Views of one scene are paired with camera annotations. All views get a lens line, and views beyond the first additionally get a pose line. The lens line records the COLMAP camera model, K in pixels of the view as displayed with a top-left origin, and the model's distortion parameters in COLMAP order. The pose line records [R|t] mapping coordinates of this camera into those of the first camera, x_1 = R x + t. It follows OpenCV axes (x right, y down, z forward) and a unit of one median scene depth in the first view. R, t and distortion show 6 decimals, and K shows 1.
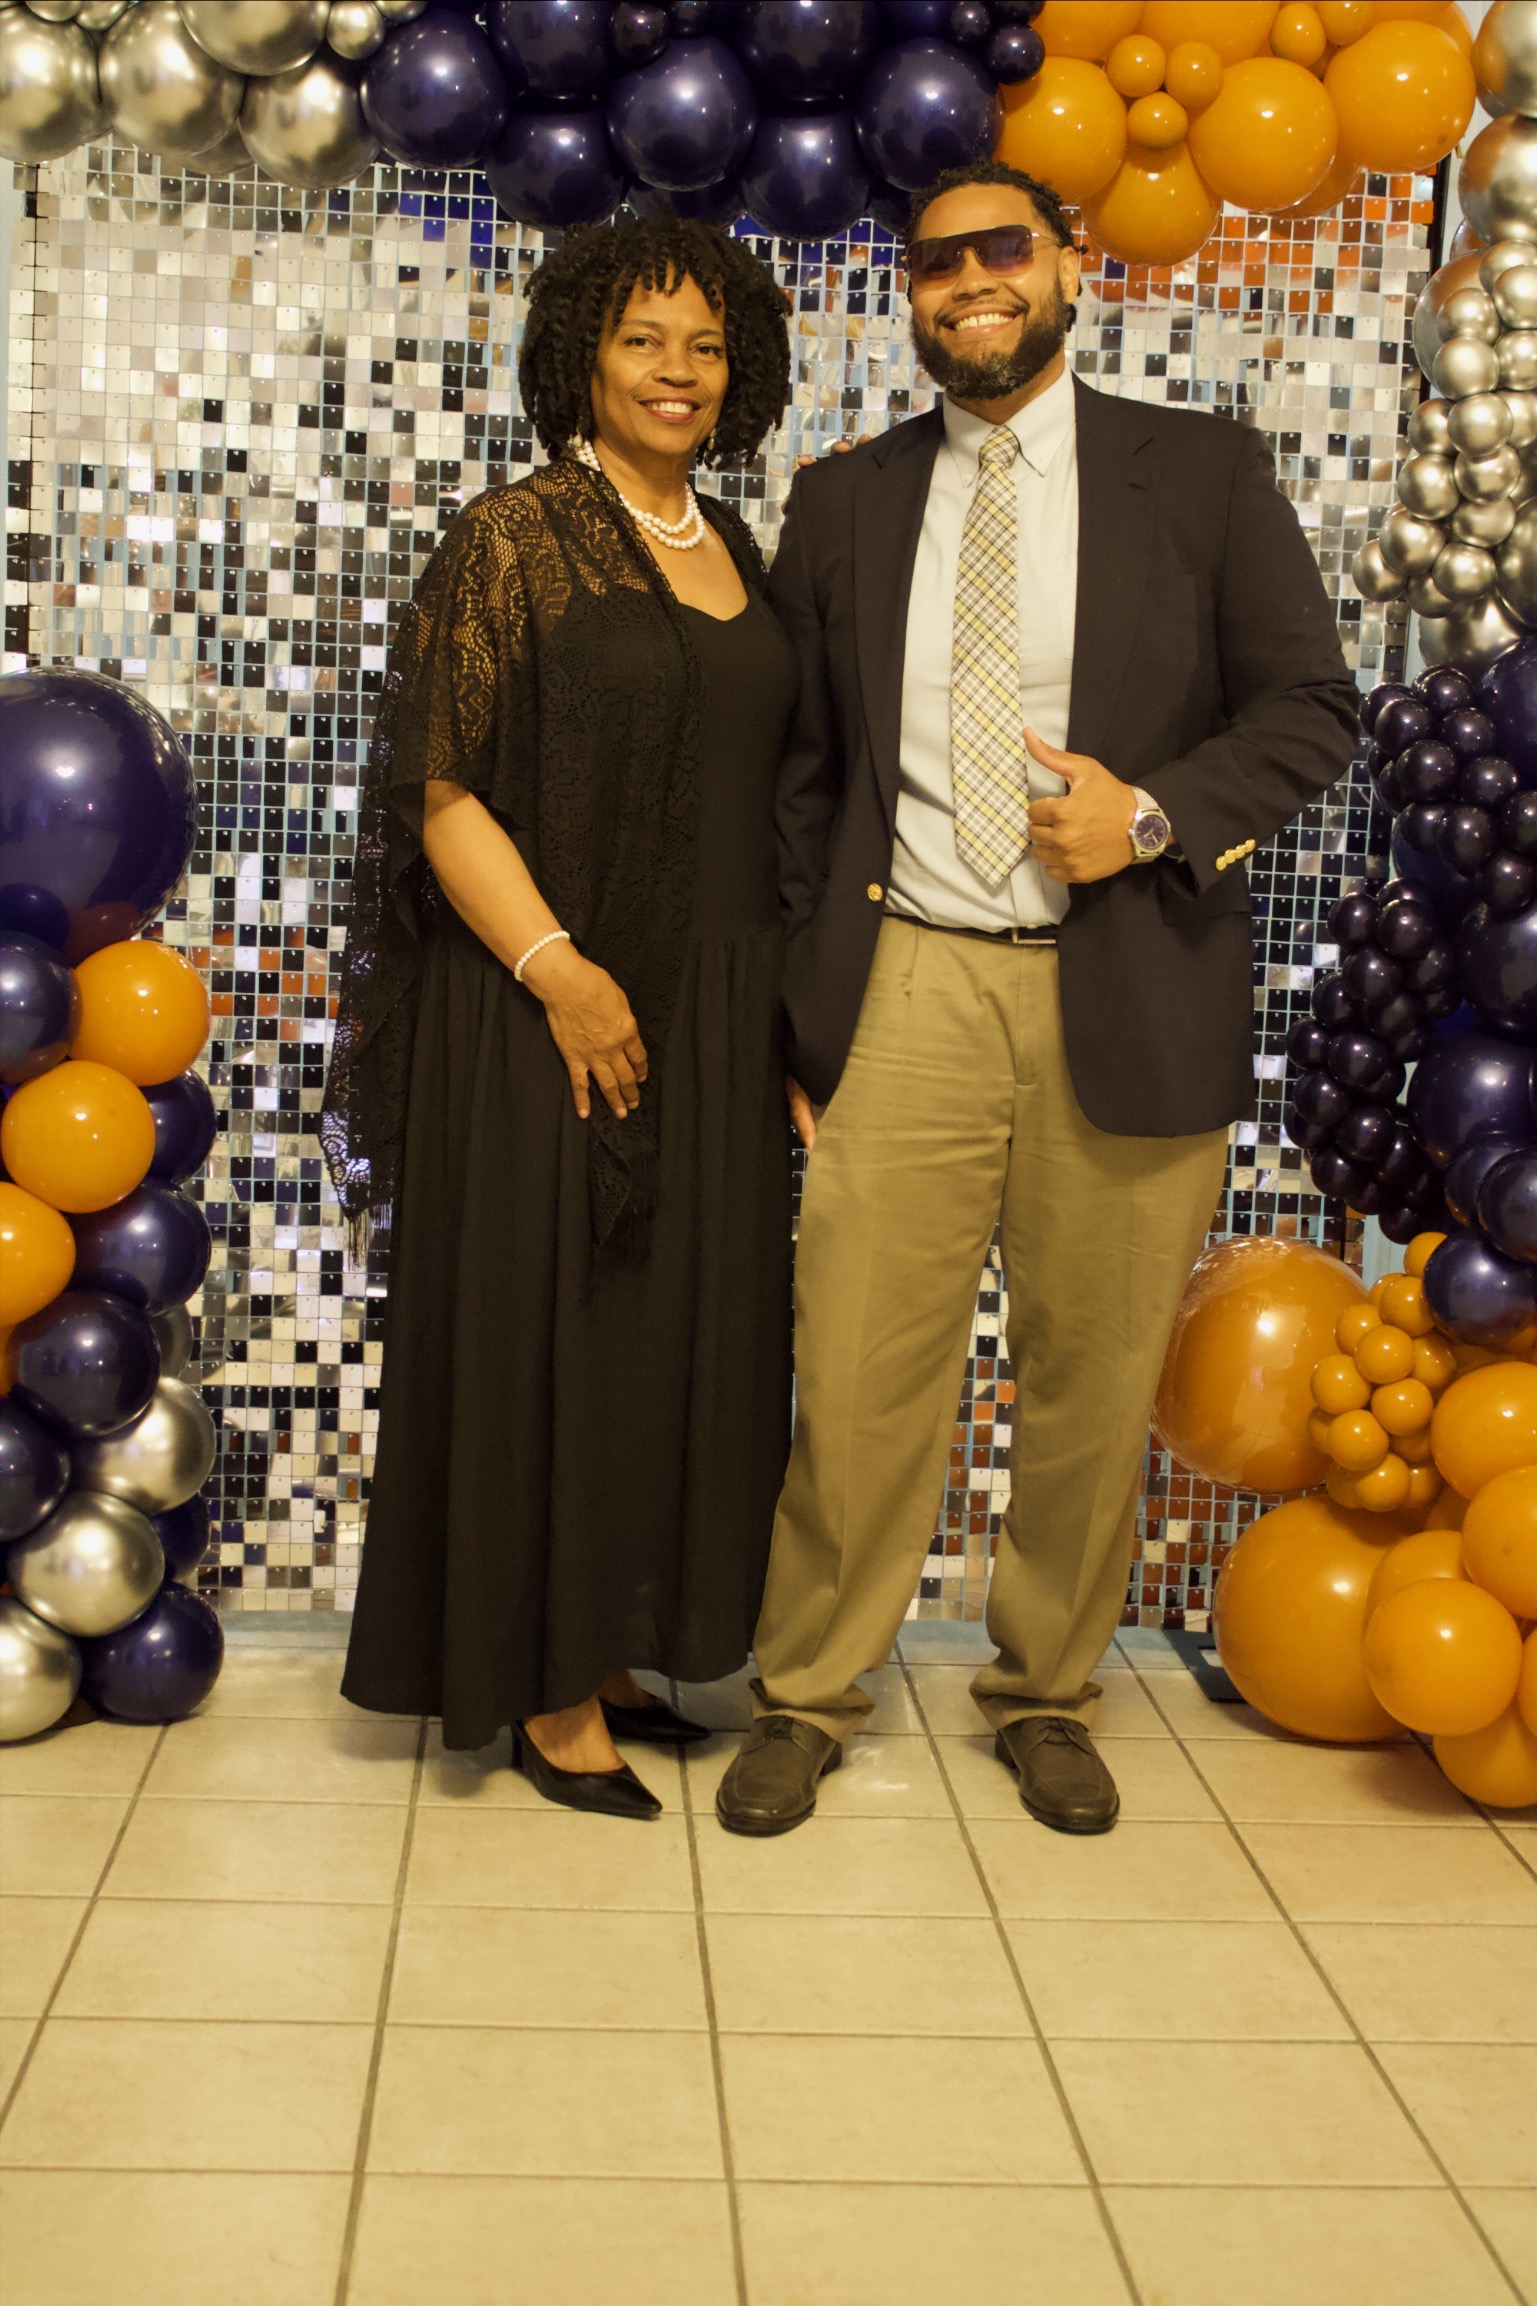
lens RADIAL K [[3164.5, 0, 752.8], [0, 3164.5, 1095.1], [0, 0, 1]] dist [0.005426, 0.000000]
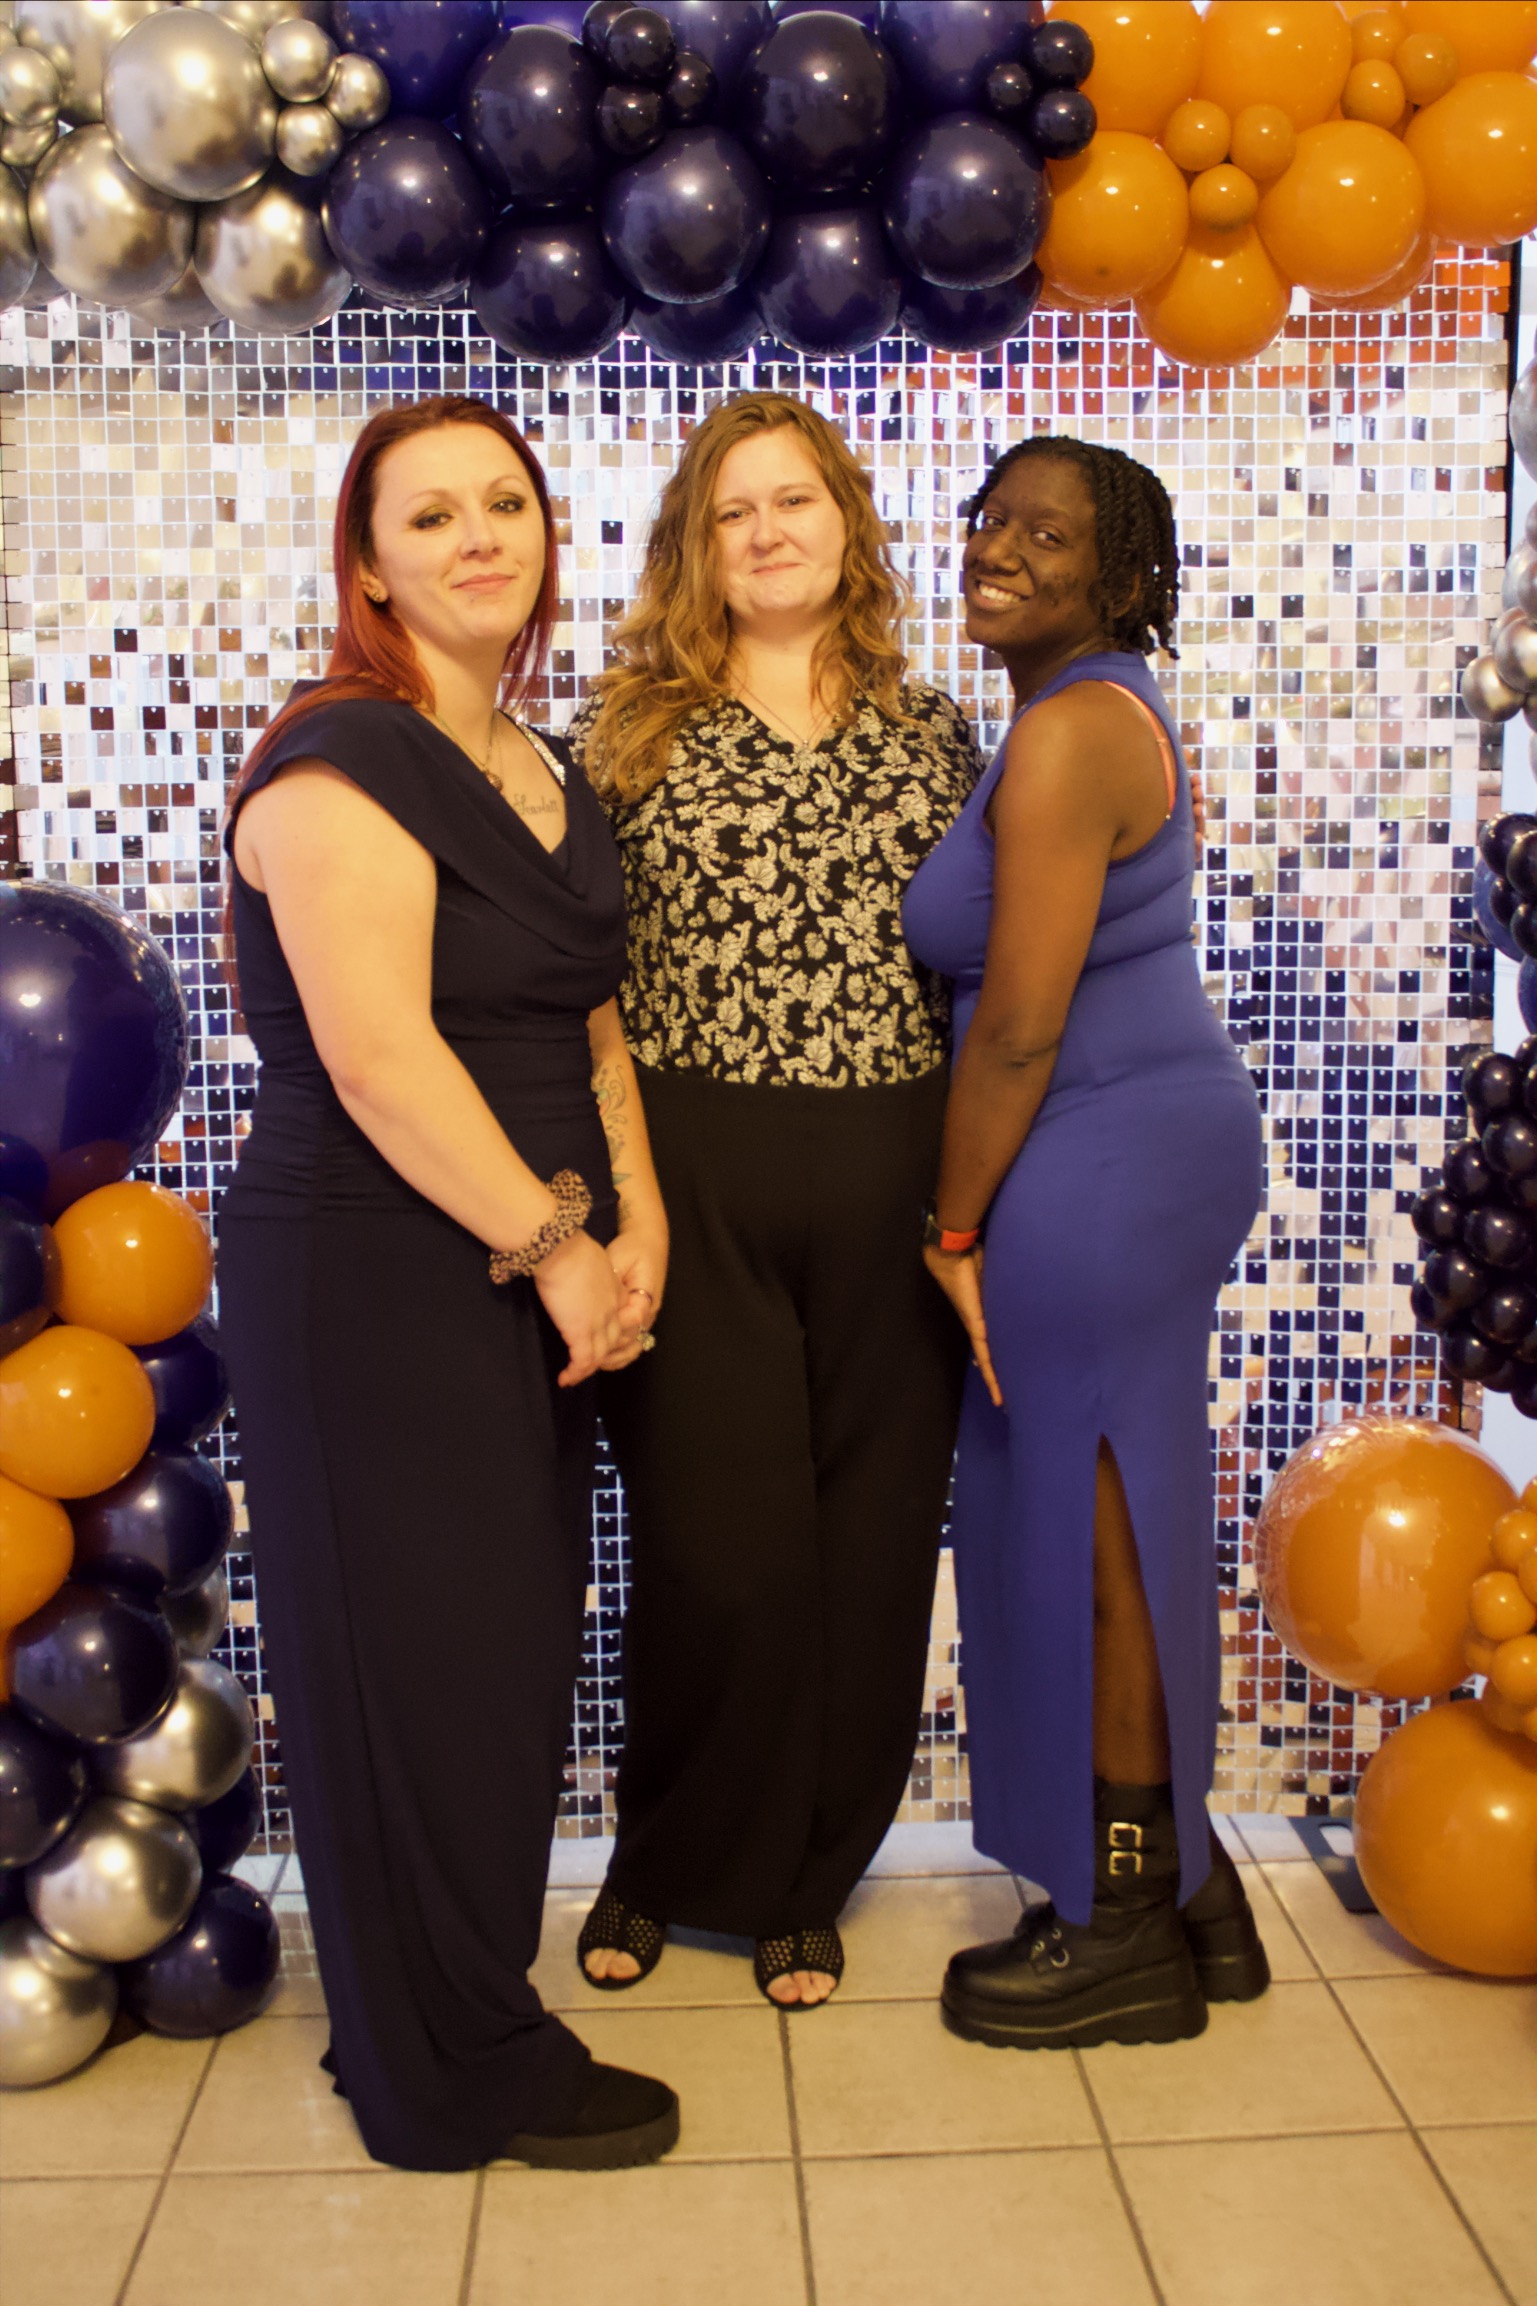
lens RADIAL K [[2176.3, 0, 759.8], [0, 2176.3, 1108.5], [0, 0, 1]] dist [-0.055161, 0.000000]
pose [[0.998280, -0.053309, -0.024376, -0.000566], [0.053642, 0.998473, 0.013222, -0.067930], [0.023634, -0.014507, 0.999615, 0.392880]]
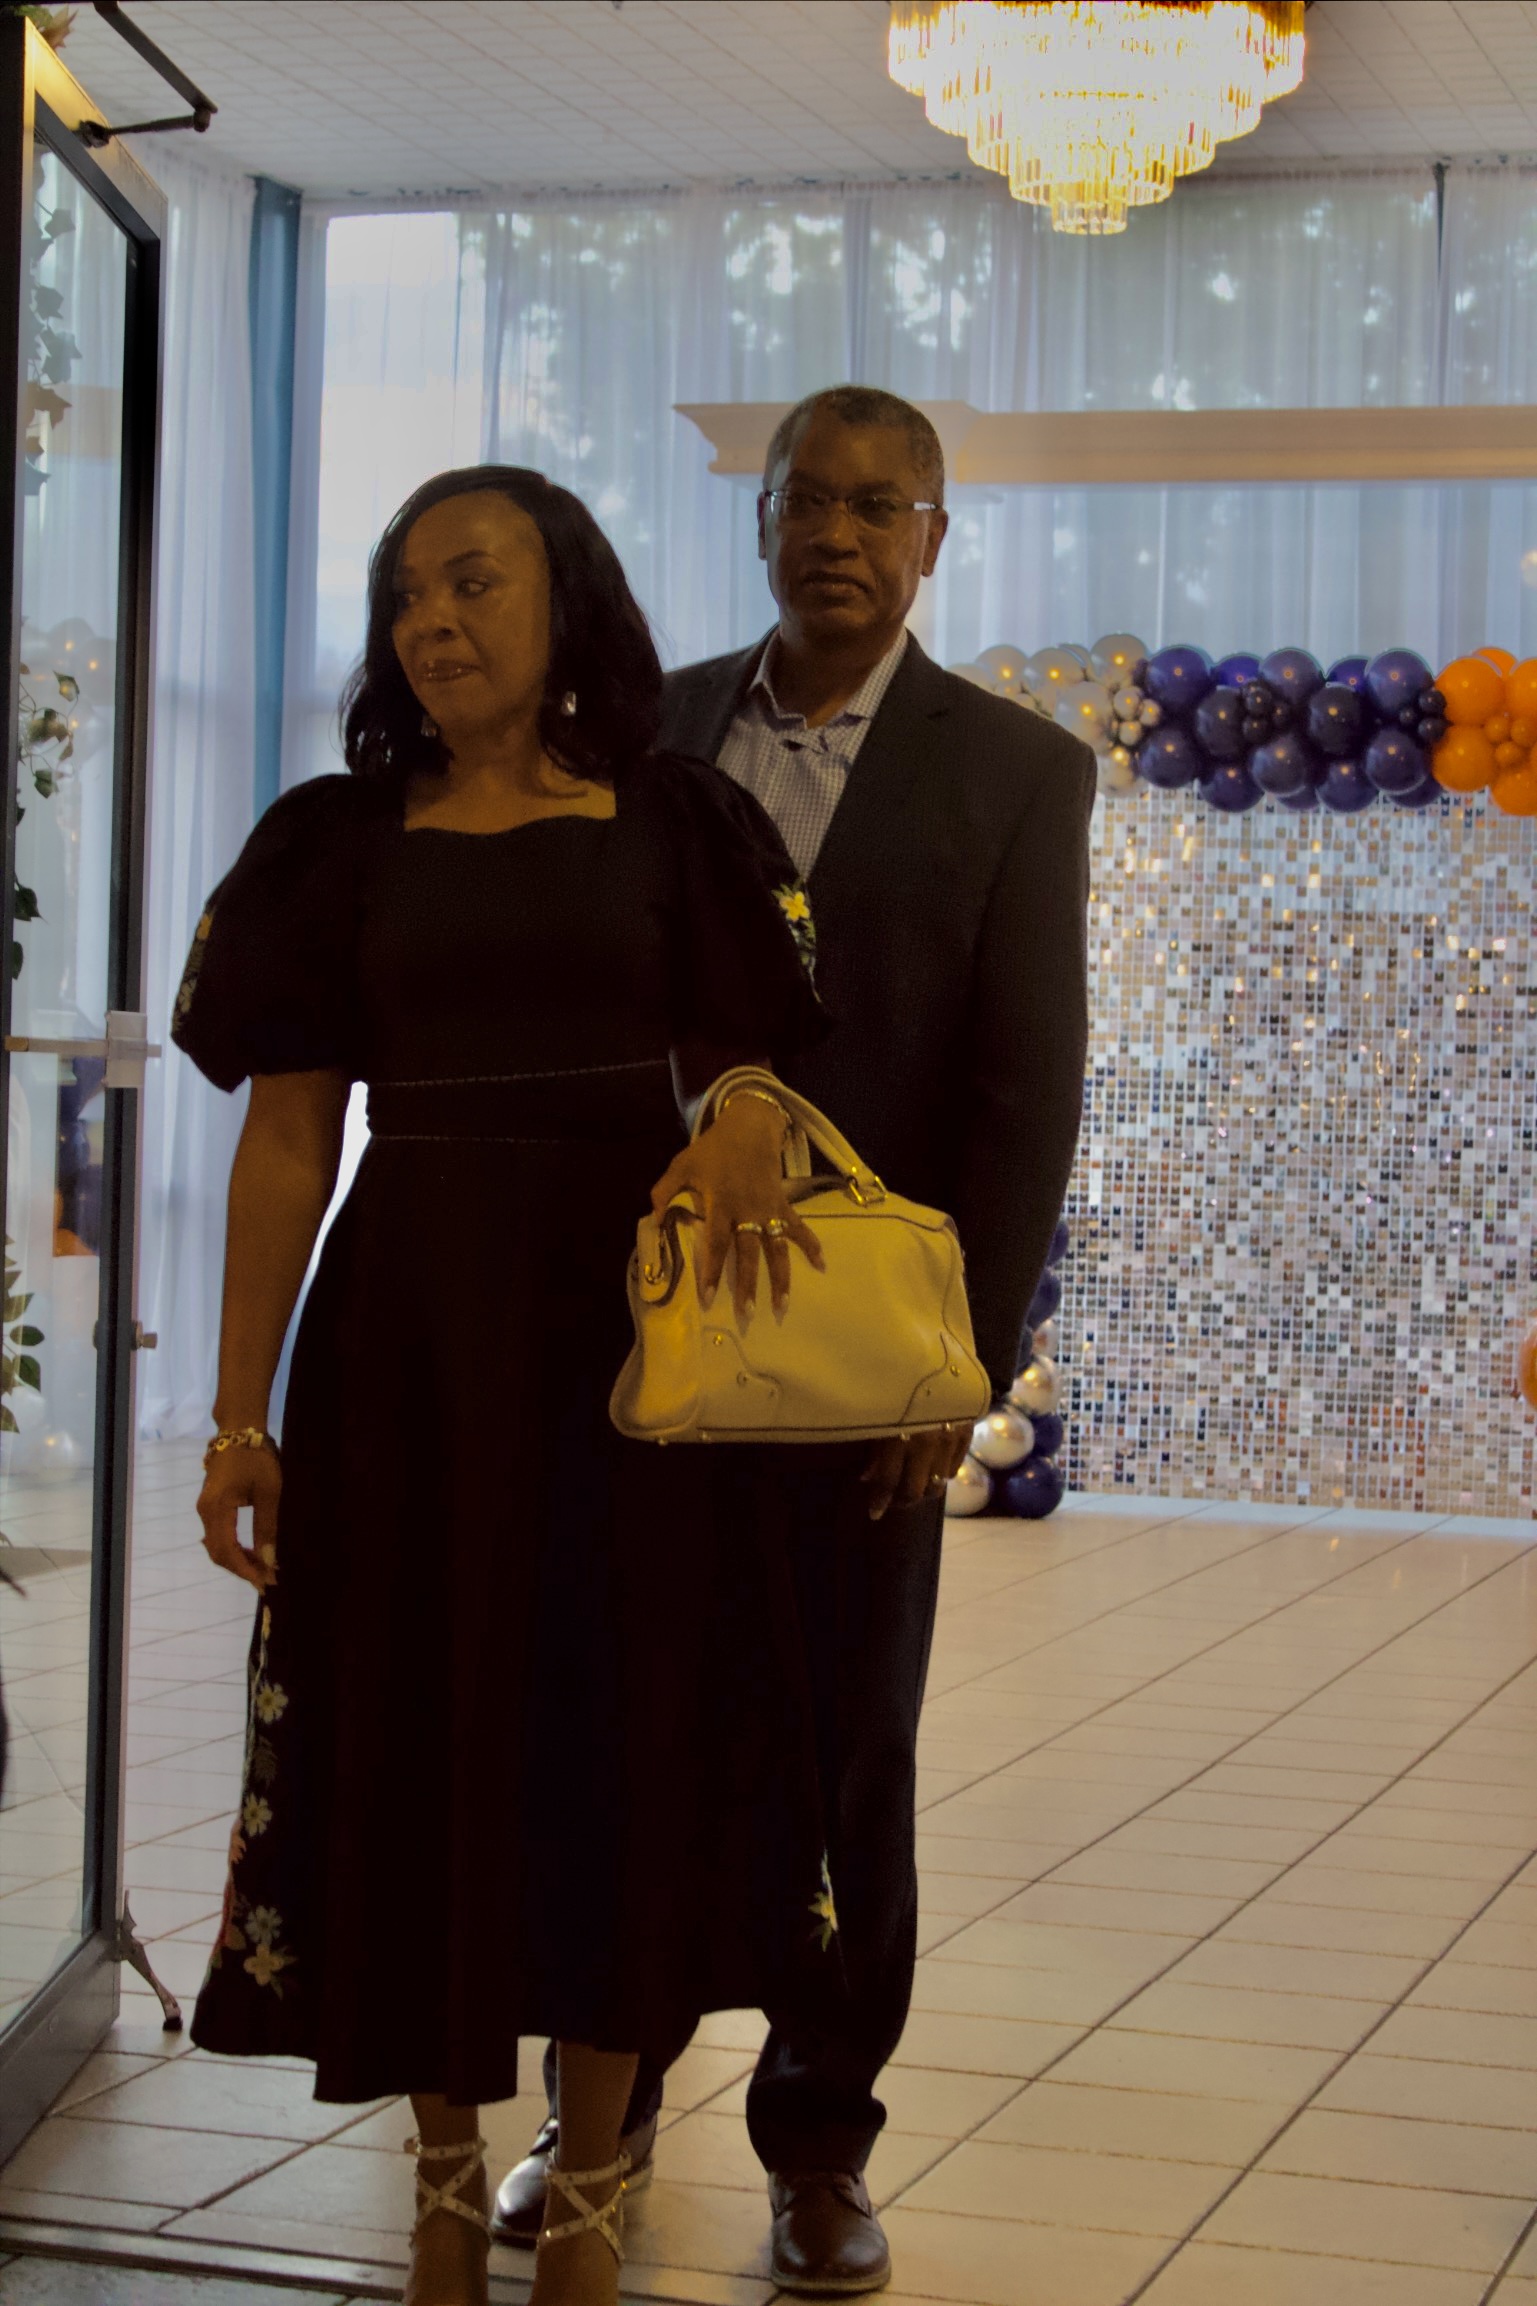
lens RADIAL K [[4678.6, 0, 772.3], [0, 4678.6, 1162.3], [0, 0, 1]] dist [0.029157, 0.000000]
pose [[0.932887, -0.003972, -0.360146, 0.785679], [-0.031243, 0.995278, -0.091905, 0.257741], [0.358810, 0.096989, 0.928358, -2.009497]]
